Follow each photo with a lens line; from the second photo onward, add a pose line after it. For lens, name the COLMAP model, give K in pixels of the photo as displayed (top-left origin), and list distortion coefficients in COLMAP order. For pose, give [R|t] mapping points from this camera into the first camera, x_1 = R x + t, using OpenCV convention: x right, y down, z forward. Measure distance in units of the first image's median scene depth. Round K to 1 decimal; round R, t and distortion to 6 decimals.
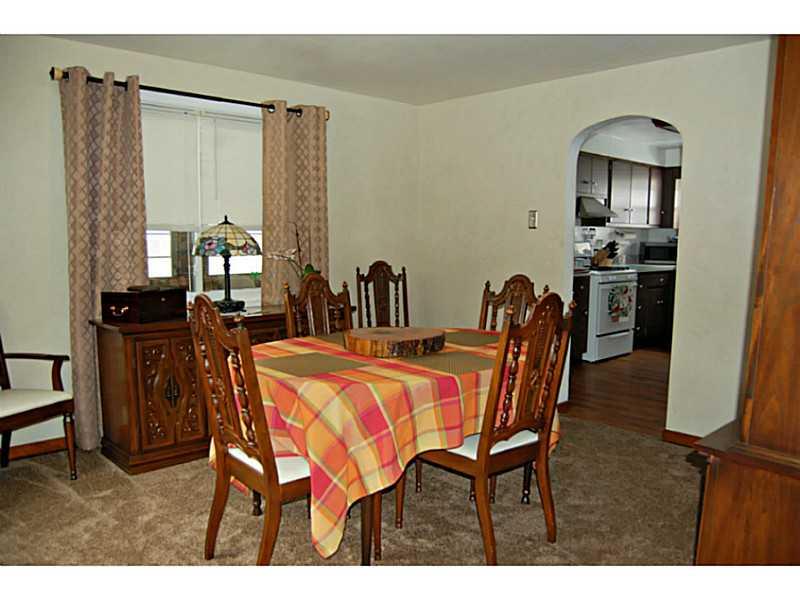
lens RADIAL K [[636.6, 0, 399.9], [0, 636.6, 305.6], [0, 0, 1]] dist [-0.087885, 0.027162]
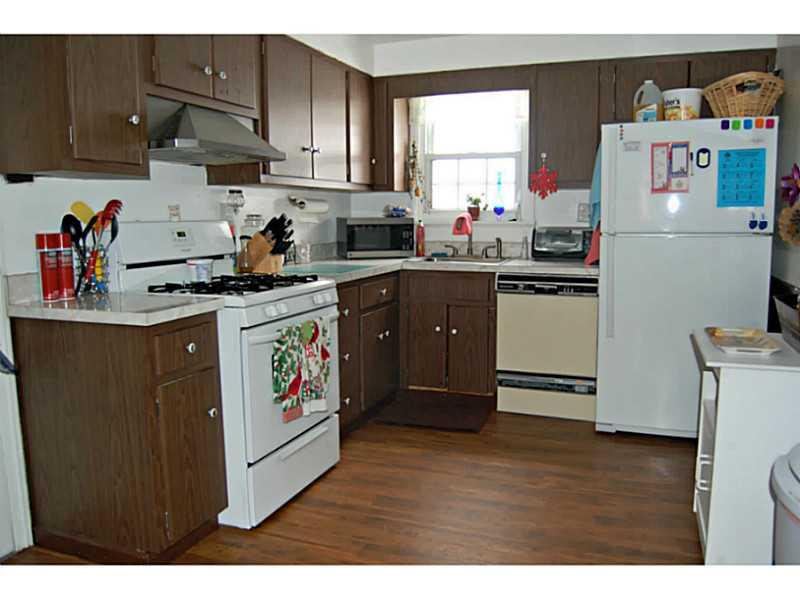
lens RADIAL K [[636.6, 0, 396.7], [0, 636.6, 299.0], [0, 0, 1]] dist [-0.087885, 0.027162]
pose [[0.894478, -0.078102, 0.440237, 0.207071], [0.071399, 0.996941, 0.031799, -0.051165], [-0.441374, 0.002989, 0.897318, 0.551704]]
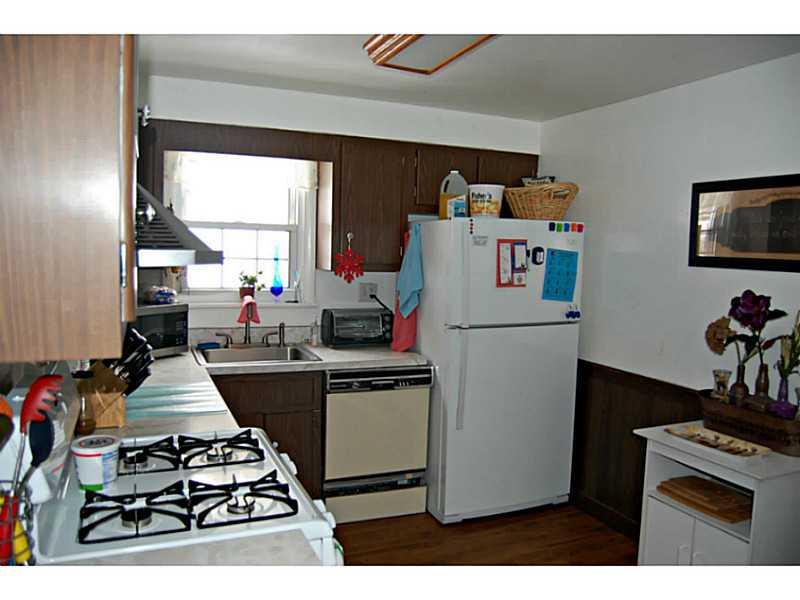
lens RADIAL K [[636.6, 0, 397.7], [0, 636.6, 303.2], [0, 0, 1]] dist [-0.087885, 0.027162]
pose [[0.344796, -0.084307, 0.934884, 0.111605], [0.092043, 0.994195, 0.055709, -0.116744], [-0.934154, 0.066841, 0.350554, 0.765432]]
